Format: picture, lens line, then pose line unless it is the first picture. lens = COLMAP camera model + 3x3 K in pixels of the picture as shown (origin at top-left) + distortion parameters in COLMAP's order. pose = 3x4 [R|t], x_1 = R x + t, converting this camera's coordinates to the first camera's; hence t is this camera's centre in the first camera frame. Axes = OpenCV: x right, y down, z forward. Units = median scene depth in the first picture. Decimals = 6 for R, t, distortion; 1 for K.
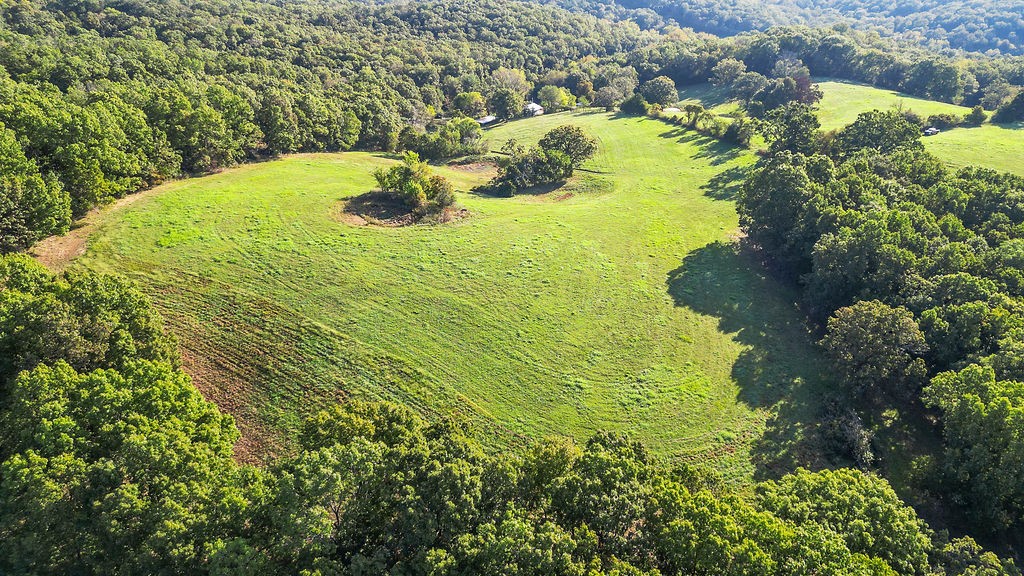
lens RADIAL K [[690.4, 0, 512.0], [0, 690.4, 288.0], [0, 0, 1]] dist [0.082857, -0.095028]
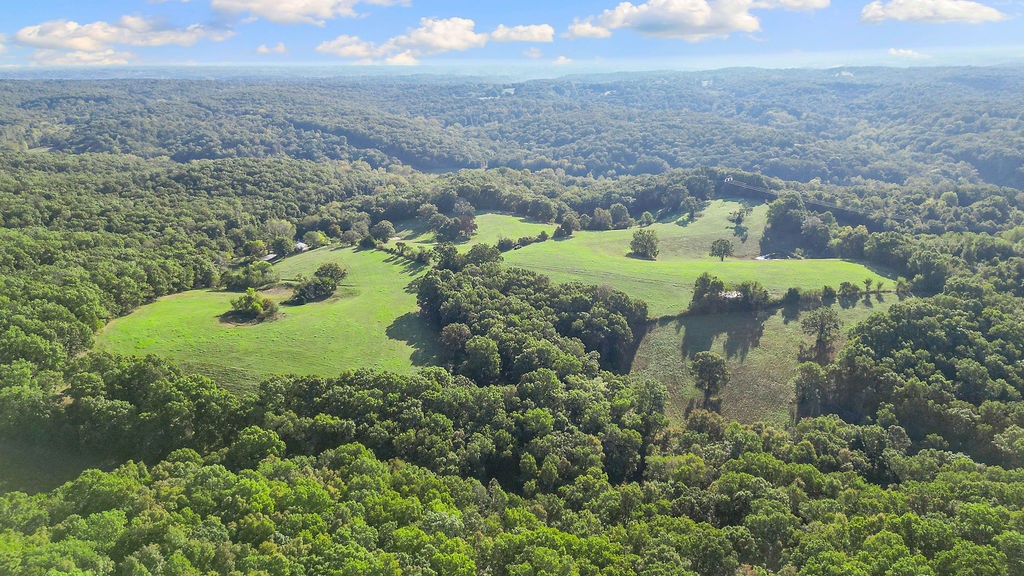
lens RADIAL K [[690.4, 0, 512.0], [0, 690.4, 288.0], [0, 0, 1]] dist [0.082857, -0.095028]
pose [[0.935066, -0.117047, 0.334593, -0.068543], [0.163785, 0.979773, -0.114975, 0.090160], [-0.314368, 0.162310, 0.935323, -0.642206]]
